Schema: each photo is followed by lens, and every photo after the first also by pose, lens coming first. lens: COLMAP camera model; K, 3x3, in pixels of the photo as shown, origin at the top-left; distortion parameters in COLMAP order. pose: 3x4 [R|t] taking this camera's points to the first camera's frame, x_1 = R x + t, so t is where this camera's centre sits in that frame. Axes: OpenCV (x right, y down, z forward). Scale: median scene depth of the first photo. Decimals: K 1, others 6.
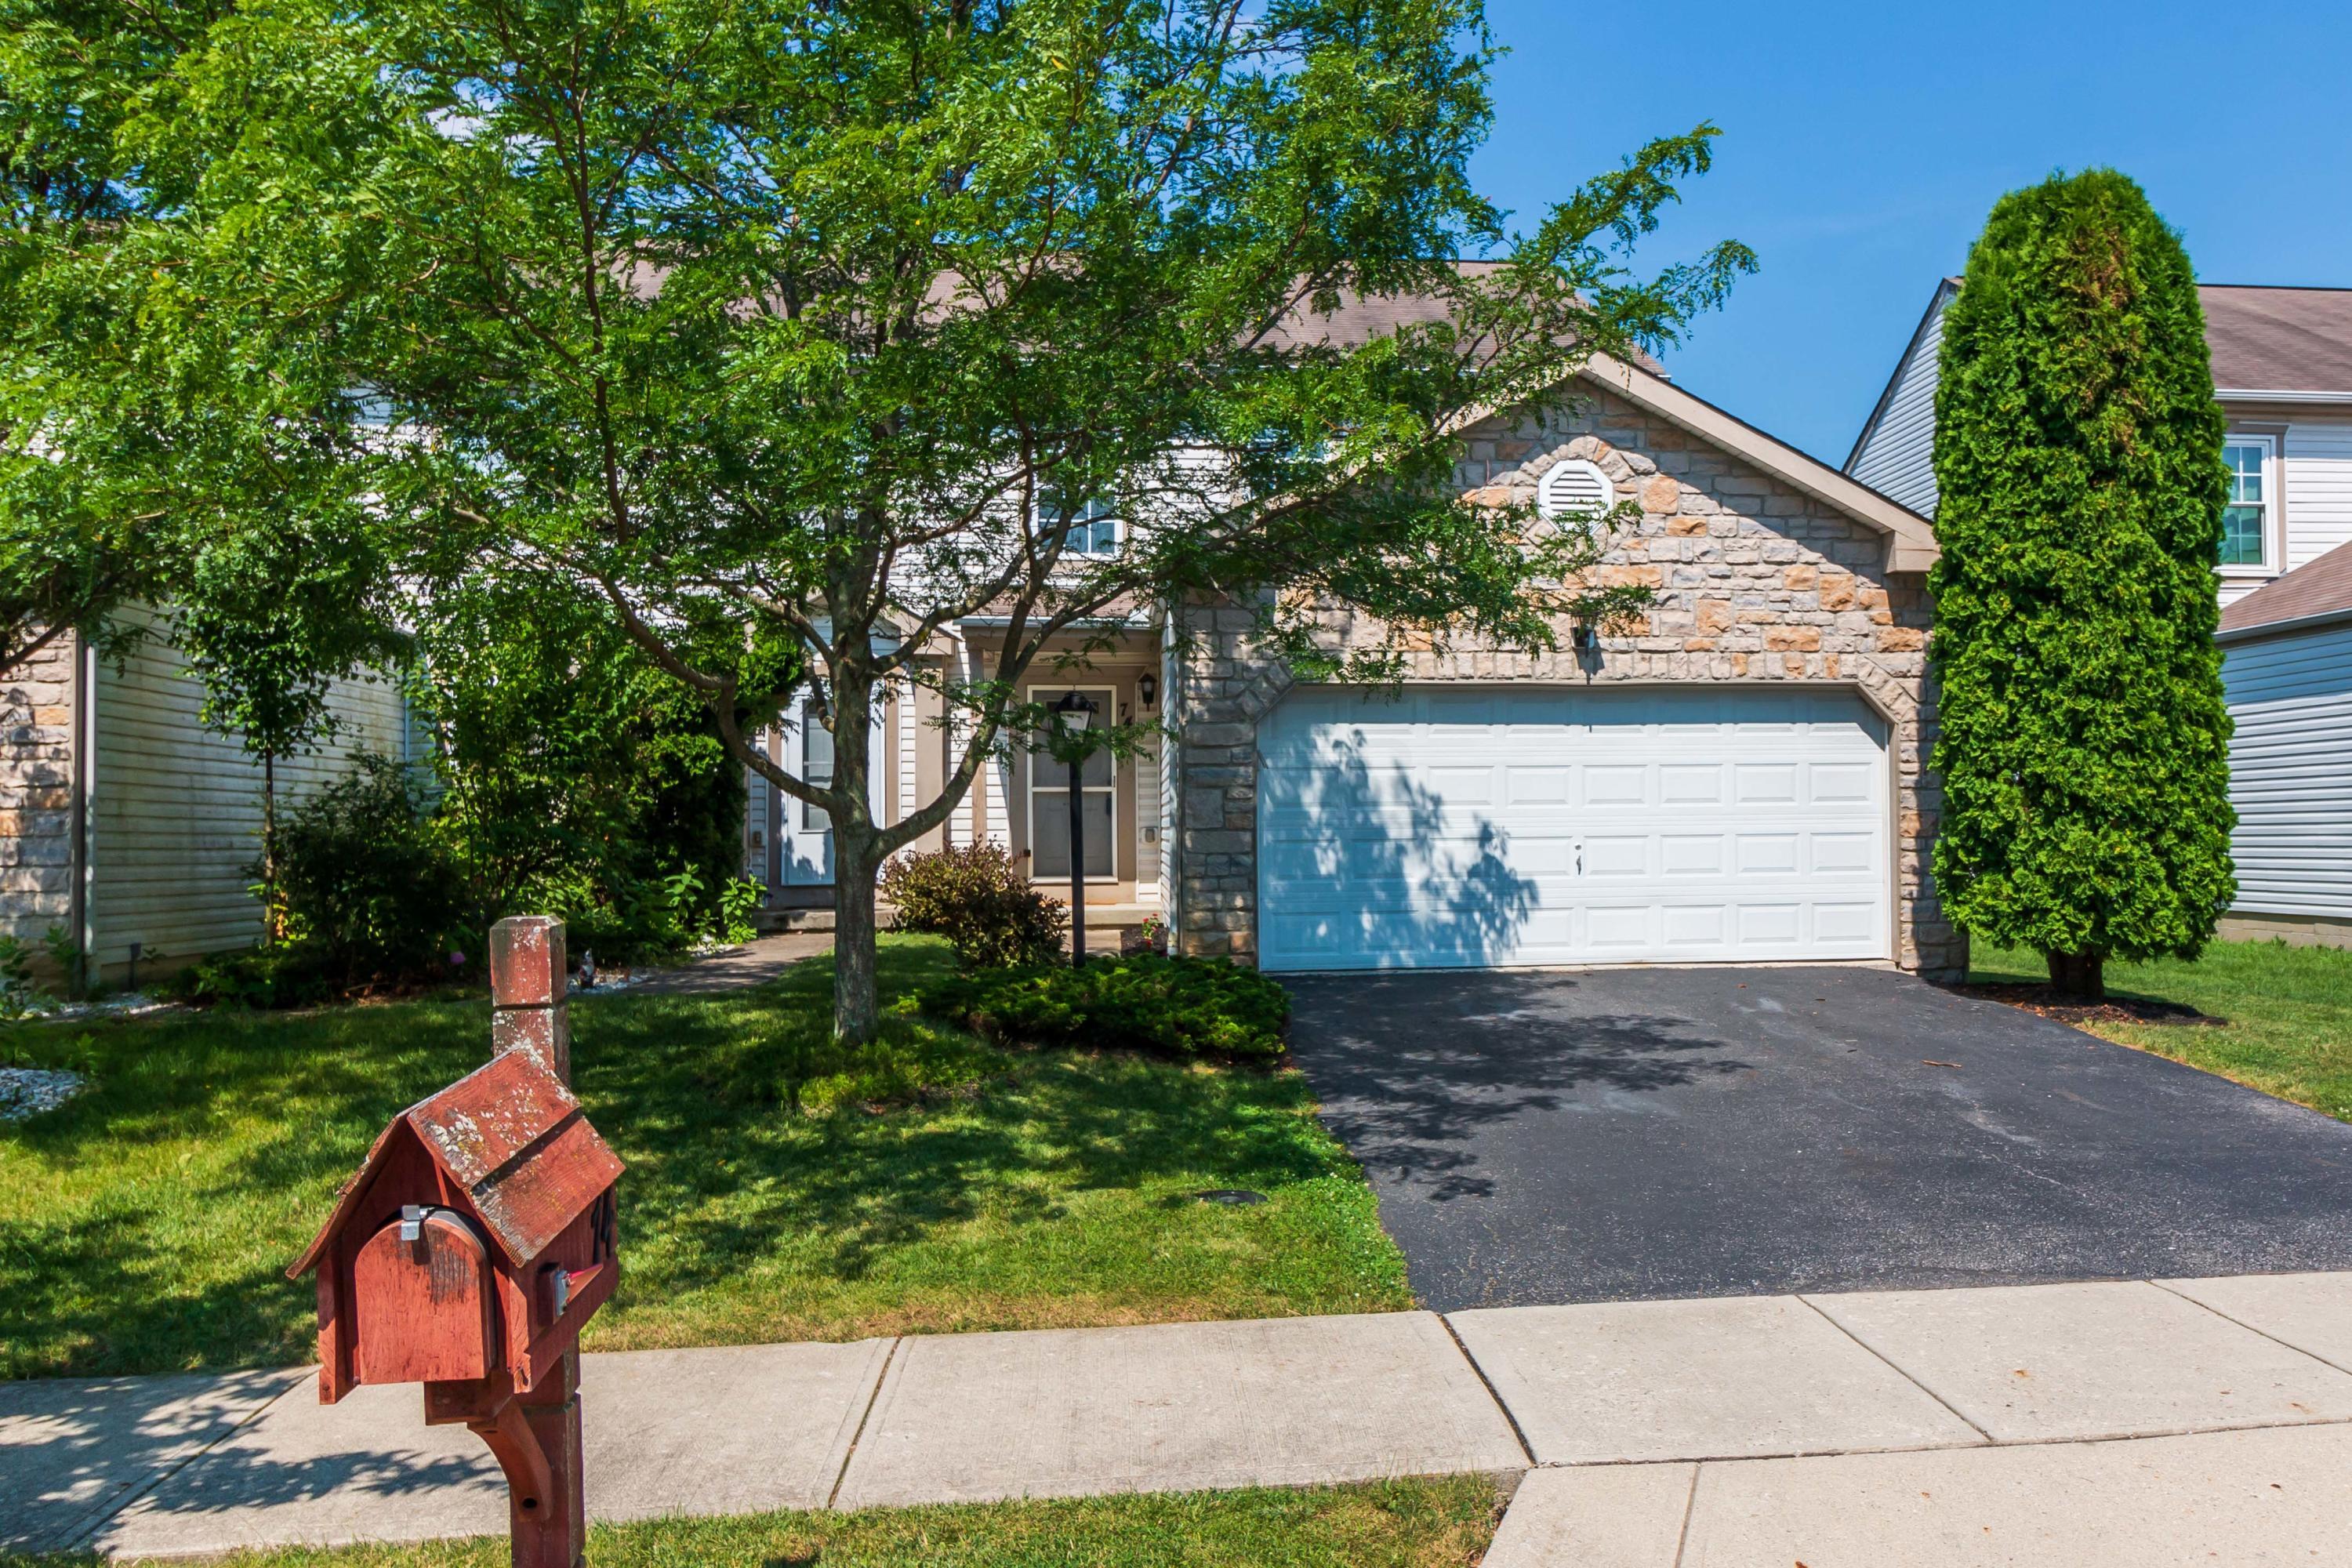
lens RADIAL K [[1518.8, 0, 1176.0], [0, 1518.8, 784.0], [0, 0, 1]] dist [-0.002583, 0.001784]
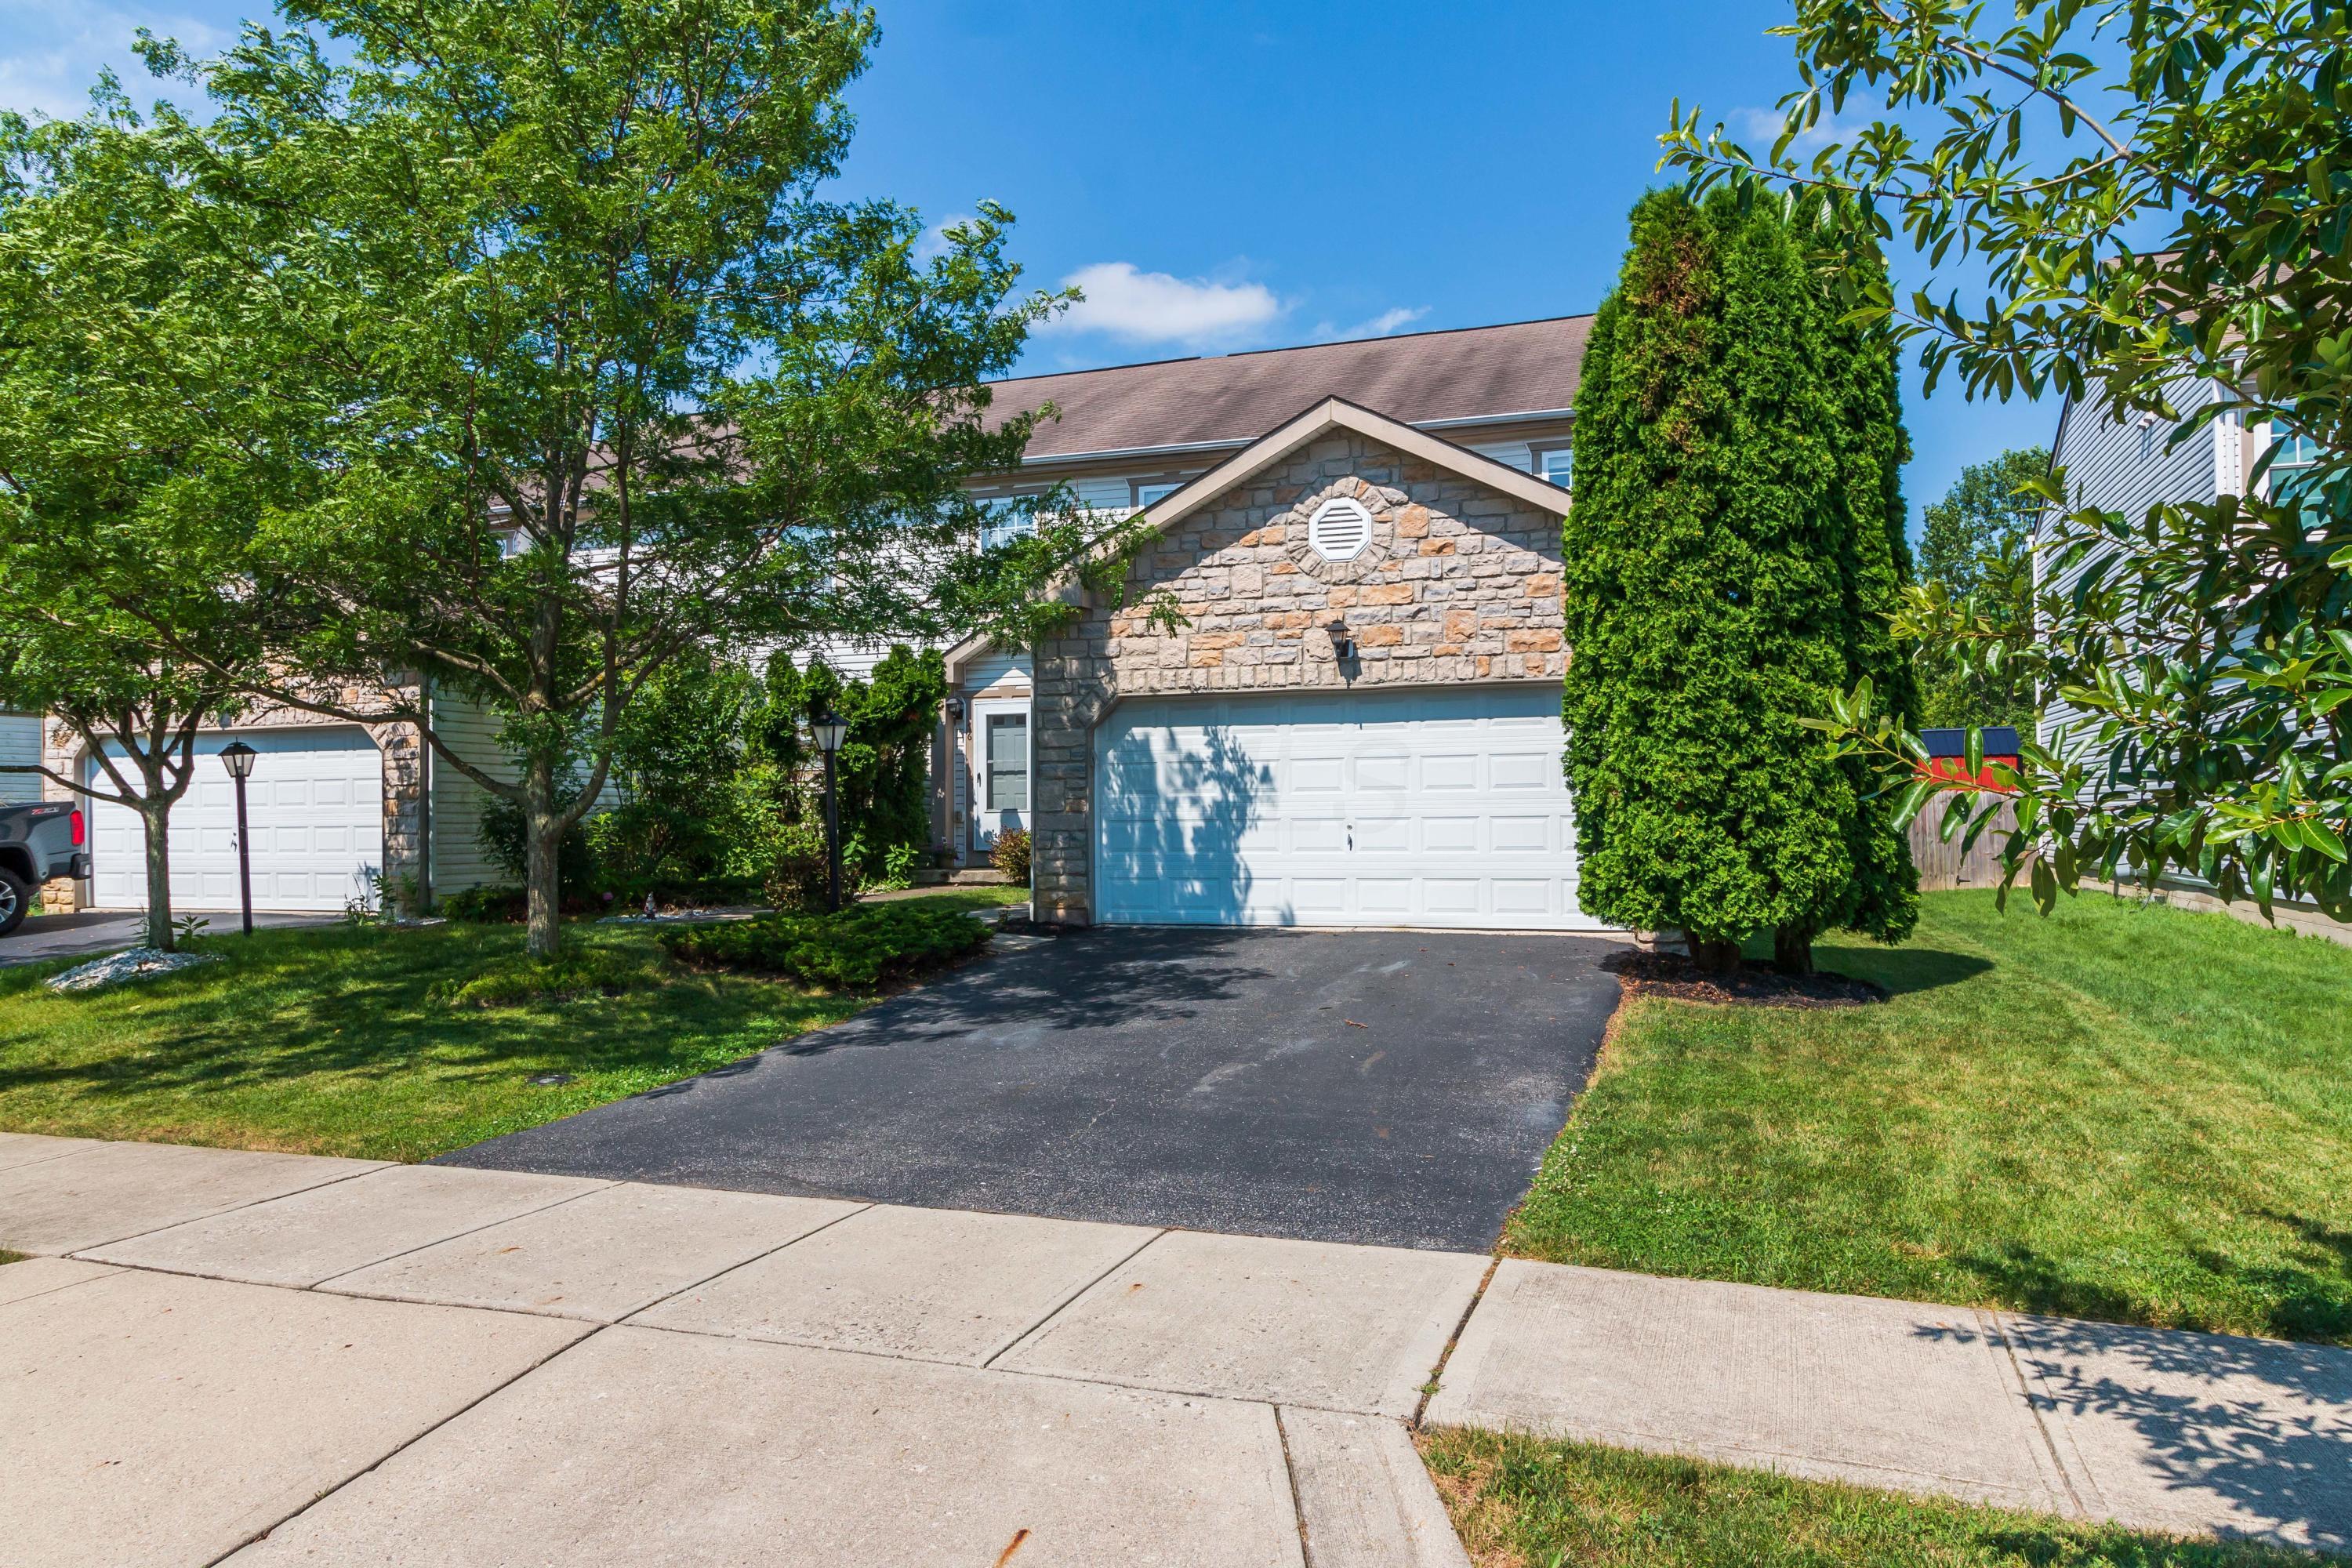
lens RADIAL K [[1185.8, 0, 1153.2], [0, 1185.8, 790.8], [0, 0, 1]] dist [0.002590, -0.000240]
pose [[0.933897, -0.005730, -0.357496, 0.460073], [0.011485, 0.999836, 0.013976, -0.001234], [0.357357, -0.017158, 0.933810, 0.087969]]
